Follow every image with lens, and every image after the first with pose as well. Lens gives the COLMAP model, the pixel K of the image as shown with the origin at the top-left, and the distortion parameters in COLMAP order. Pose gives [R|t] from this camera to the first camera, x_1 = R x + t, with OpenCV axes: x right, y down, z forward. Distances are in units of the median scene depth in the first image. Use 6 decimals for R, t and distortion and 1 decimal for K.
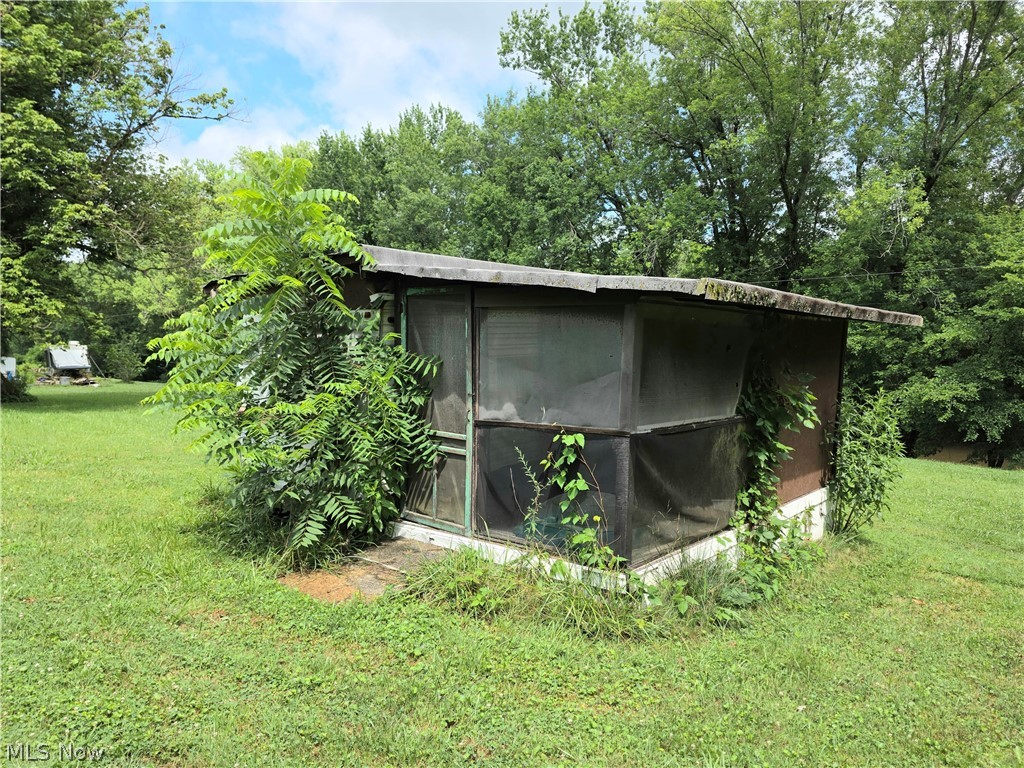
lens RADIAL K [[693.2, 0, 510.4], [0, 693.2, 383.4], [0, 0, 1]] dist [0.047482, -0.013140]
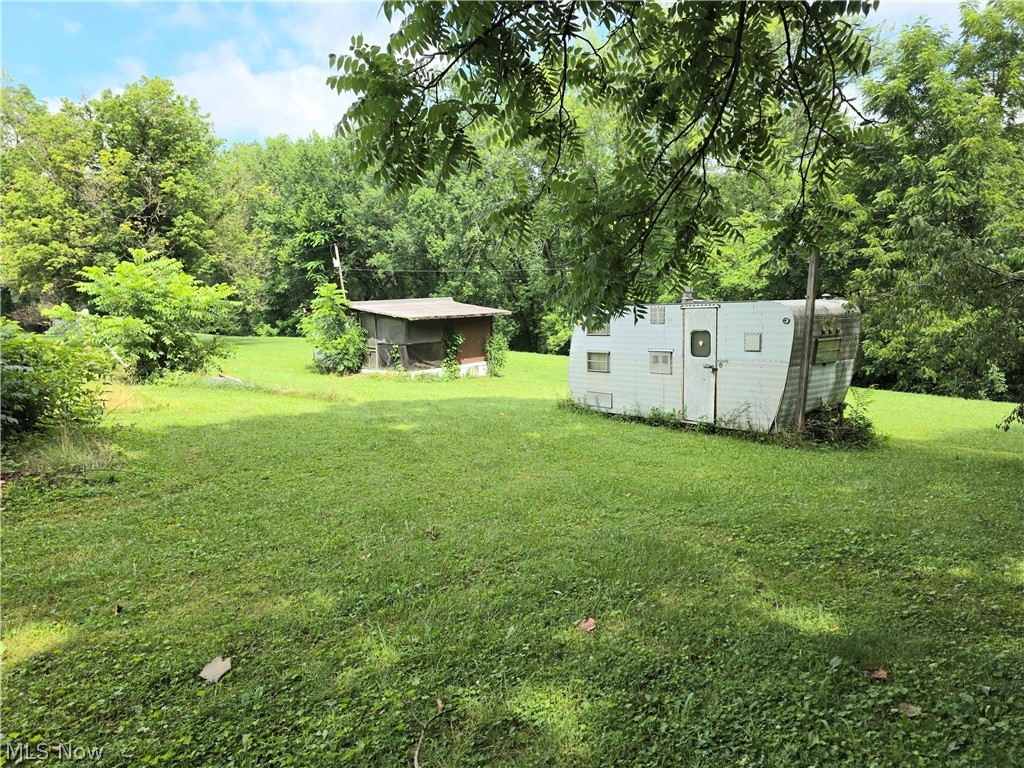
lens RADIAL K [[693.2, 0, 512.7], [0, 693.2, 382.3], [0, 0, 1]] dist [0.047482, -0.013140]
pose [[0.998875, -0.030358, 0.036429, 0.600023], [0.027088, 0.995829, 0.087126, -0.056608], [-0.038922, -0.086042, 0.995531, -3.221916]]
